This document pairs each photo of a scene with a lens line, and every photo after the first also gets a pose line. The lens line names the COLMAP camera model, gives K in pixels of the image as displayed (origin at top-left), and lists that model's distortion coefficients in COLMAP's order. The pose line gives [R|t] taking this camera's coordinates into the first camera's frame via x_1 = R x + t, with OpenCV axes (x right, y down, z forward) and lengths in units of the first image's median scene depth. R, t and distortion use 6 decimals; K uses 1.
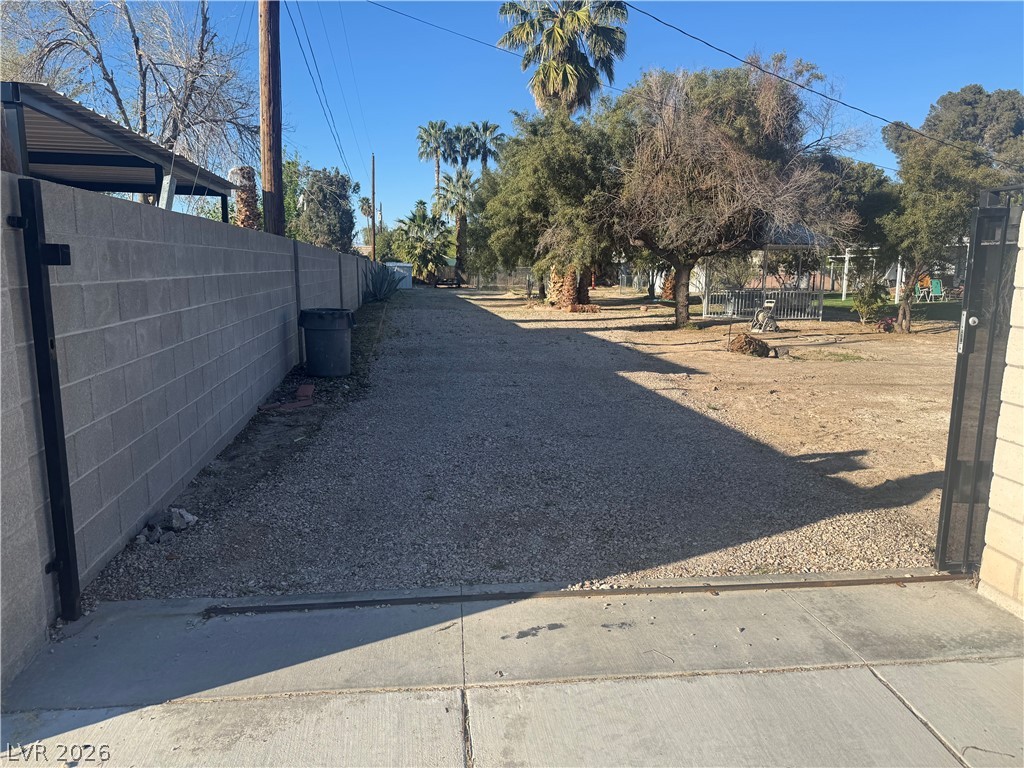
lens RADIAL K [[728.1, 0, 506.1], [0, 728.1, 392.6], [0, 0, 1]] dist [0.029578, -0.043643]
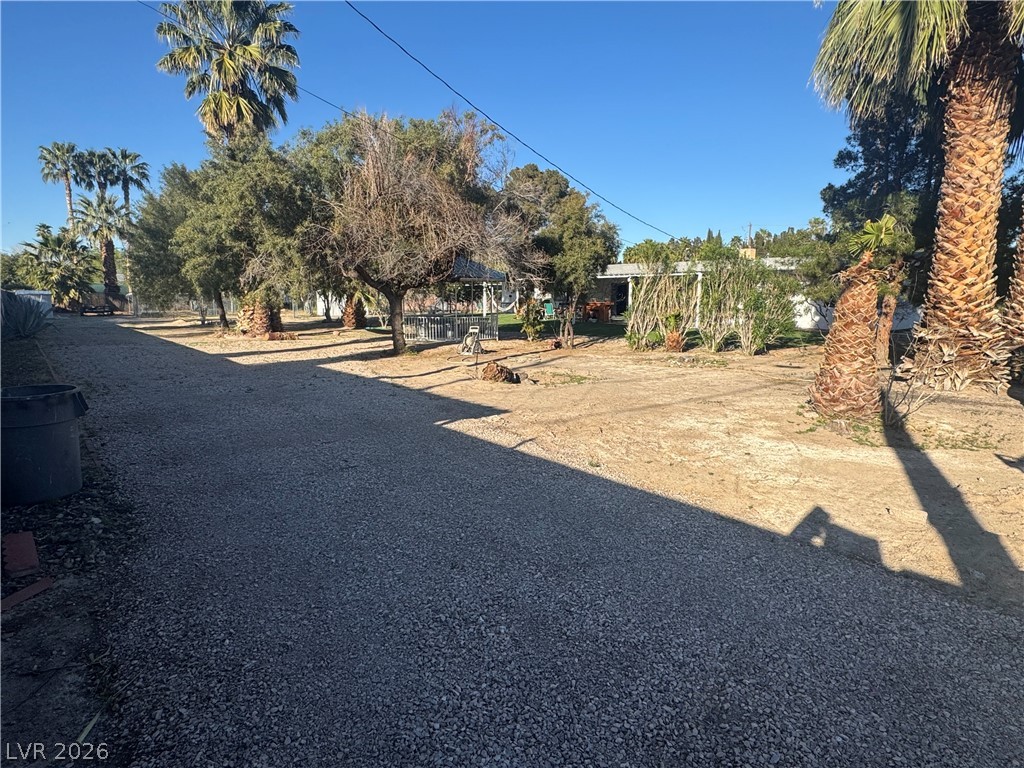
lens RADIAL K [[586.6, 0, 513.1], [0, 586.6, 383.2], [0, 0, 1]] dist [-0.005795, 0.003060]
pose [[0.849598, -0.084647, 0.520594, -0.050121], [0.091994, 0.995690, 0.011764, -0.028017], [-0.519346, 0.037897, 0.853723, 0.121657]]
